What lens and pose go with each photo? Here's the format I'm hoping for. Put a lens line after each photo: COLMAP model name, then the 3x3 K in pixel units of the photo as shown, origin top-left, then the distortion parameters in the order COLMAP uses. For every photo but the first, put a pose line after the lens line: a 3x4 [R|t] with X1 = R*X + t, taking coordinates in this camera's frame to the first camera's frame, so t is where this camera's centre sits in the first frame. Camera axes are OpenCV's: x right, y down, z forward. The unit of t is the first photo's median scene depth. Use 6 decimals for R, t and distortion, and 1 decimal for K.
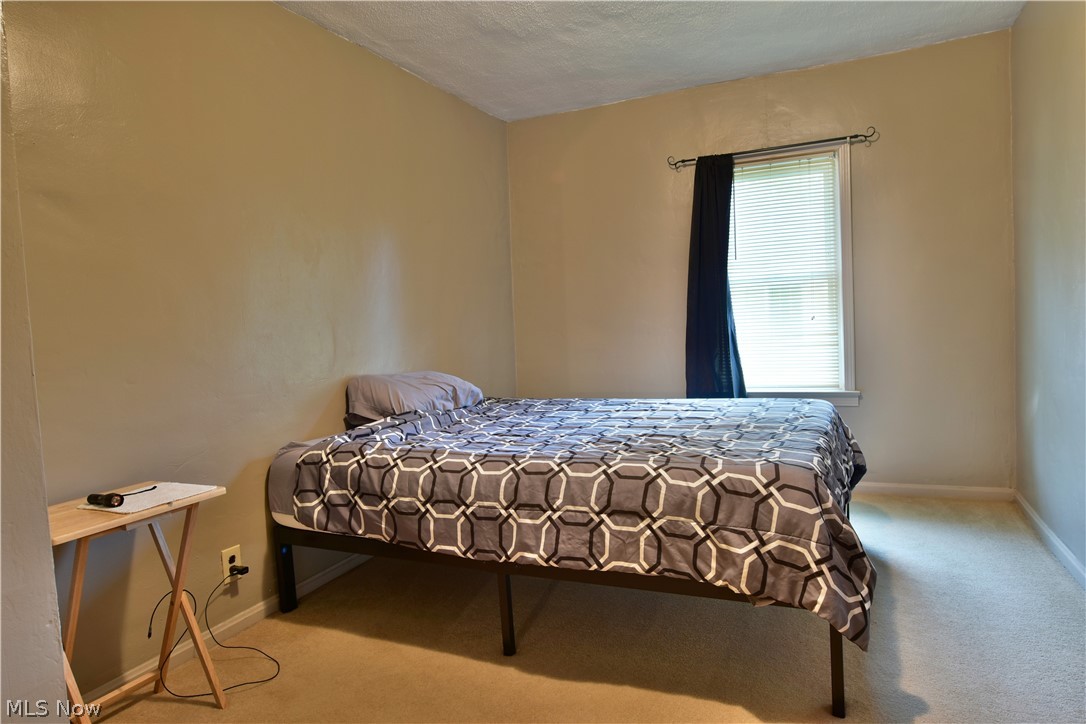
lens RADIAL K [[663.9, 0, 546.2], [0, 663.9, 366.5], [0, 0, 1]] dist [-0.007821, -0.008227]
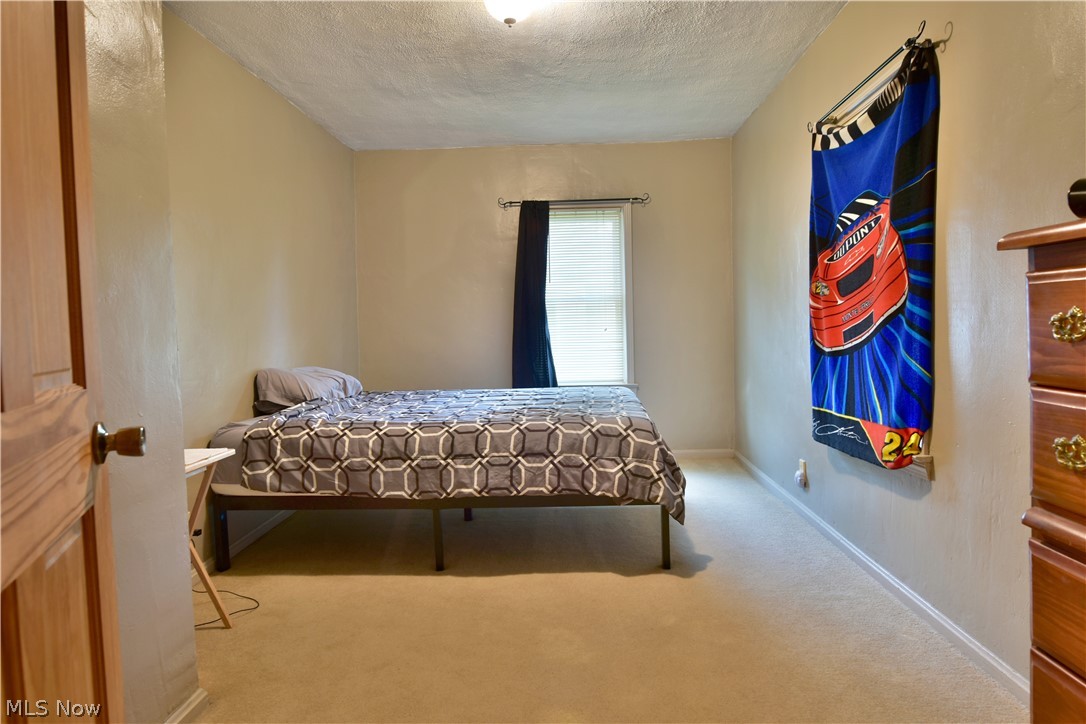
lens RADIAL K [[663.9, 0, 547.6], [0, 663.9, 367.8], [0, 0, 1]] dist [-0.007821, -0.008227]
pose [[0.926506, 0.003912, 0.376258, -0.368315], [0.003111, 0.999832, -0.018056, 0.048800], [-0.376266, 0.017900, 0.926339, -0.342783]]
